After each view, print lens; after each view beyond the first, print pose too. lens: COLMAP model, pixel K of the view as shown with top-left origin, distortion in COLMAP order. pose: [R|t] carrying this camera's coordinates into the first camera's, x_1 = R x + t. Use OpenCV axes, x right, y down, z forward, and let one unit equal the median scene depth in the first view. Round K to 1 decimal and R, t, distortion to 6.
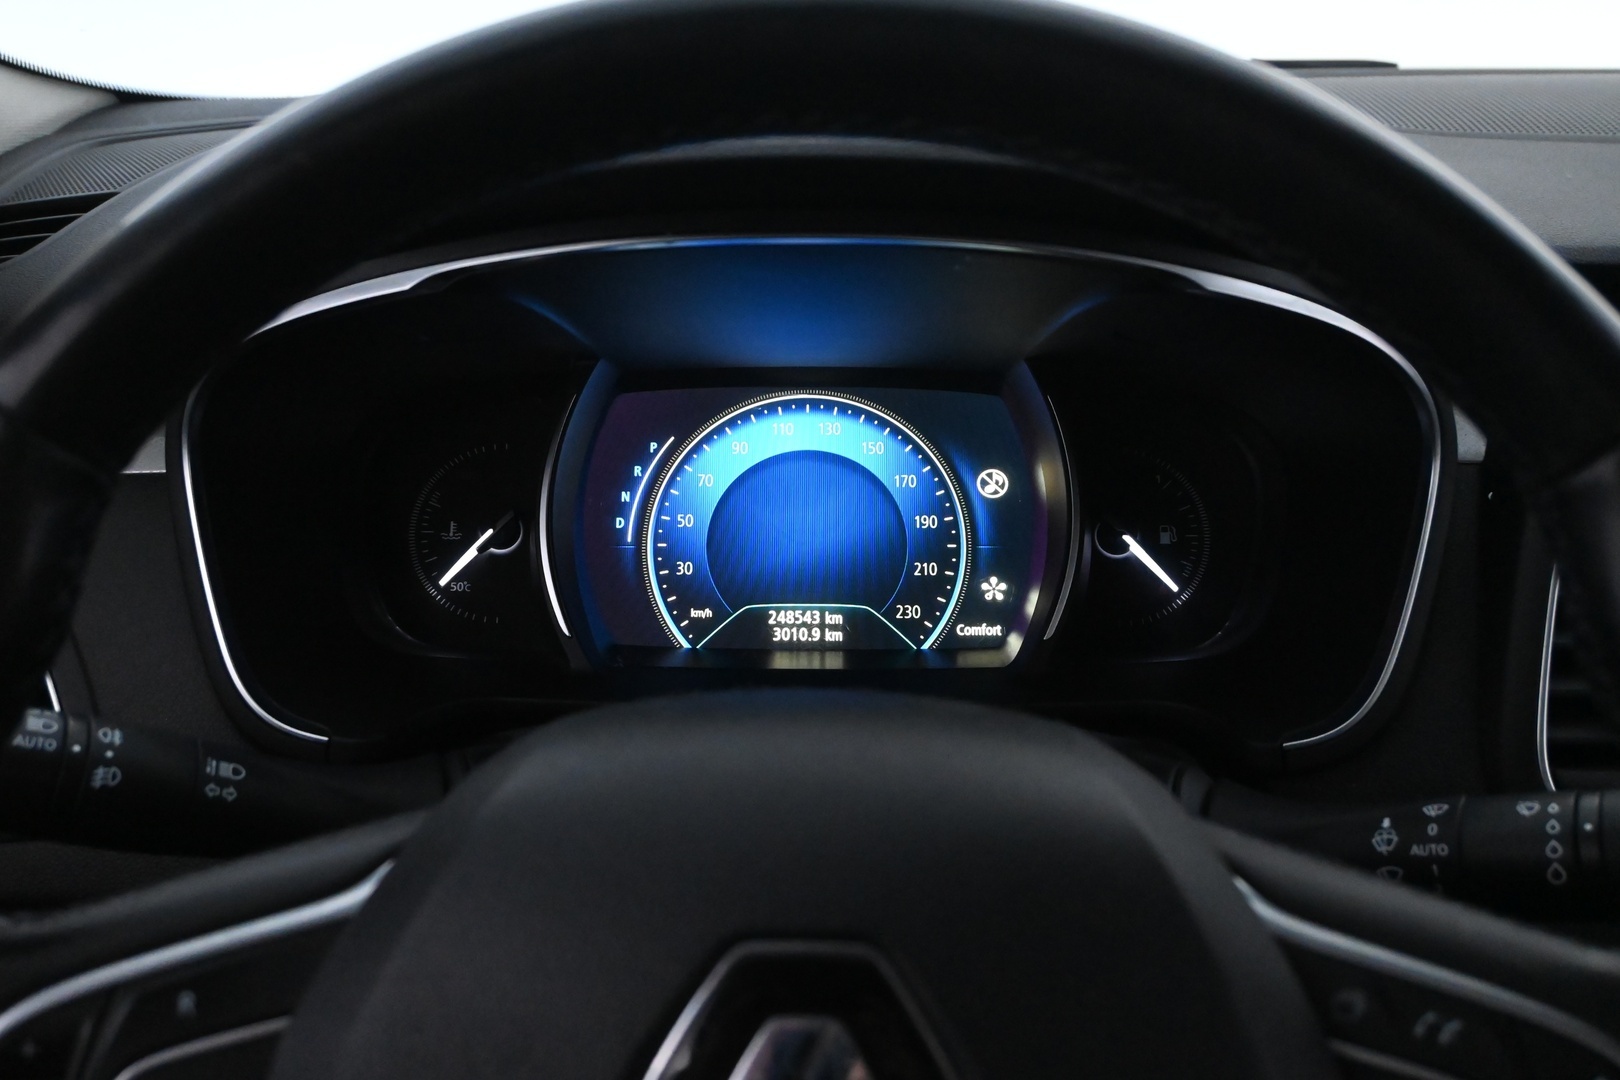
lens RADIAL K [[1745.7, 0, 756.0], [0, 1745.7, 540.9], [0, 0, 1]] dist [-0.022124, -0.006084]
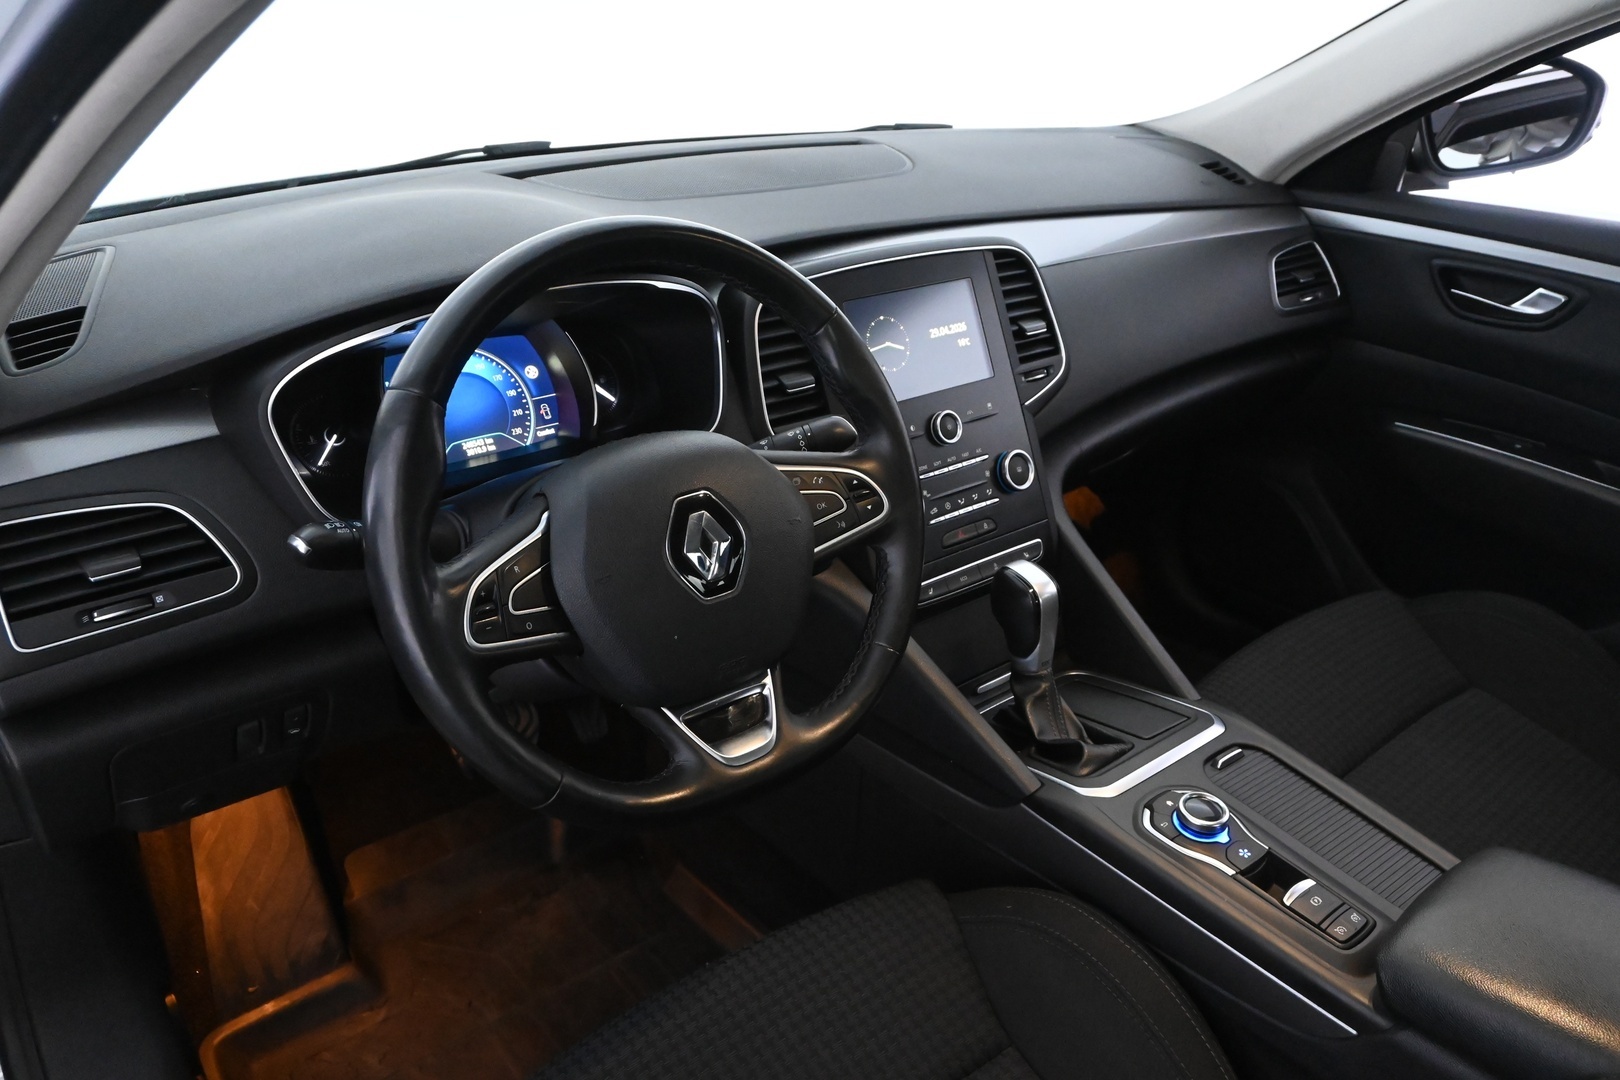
lens RADIAL K [[1243.4, 0, 810.0], [0, 1243.4, 540.0], [0, 0, 1]] dist [-0.012695, 0.000530]
pose [[0.750190, -0.262894, 0.606714, -0.678825], [0.190882, 0.964603, 0.181948, -0.048476], [-0.633071, -0.020686, 0.773817, -0.567346]]
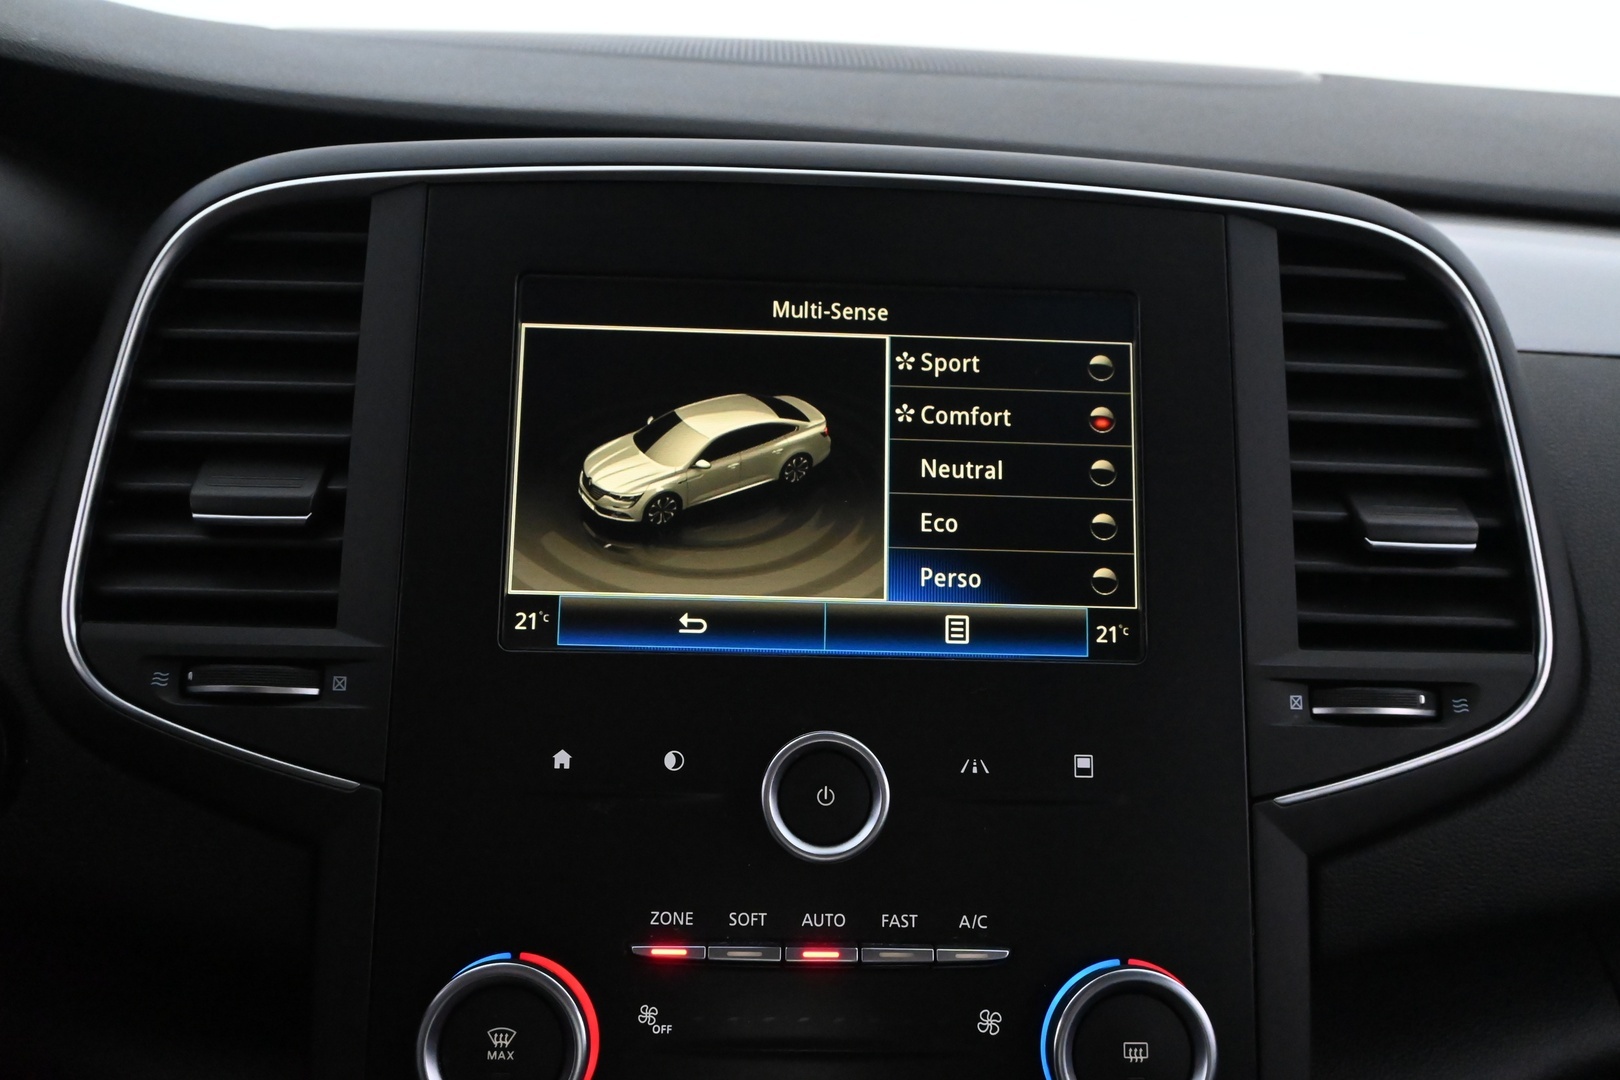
lens RADIAL K [[1372.4, 0, 810.0], [0, 1372.4, 540.0], [0, 0, 1]] dist [-0.014641, -0.000596]
pose [[0.996414, 0.020818, 0.082013, 0.618287], [-0.016556, 0.998494, -0.052308, 0.097136], [-0.082978, 0.050763, 0.995258, 0.220621]]
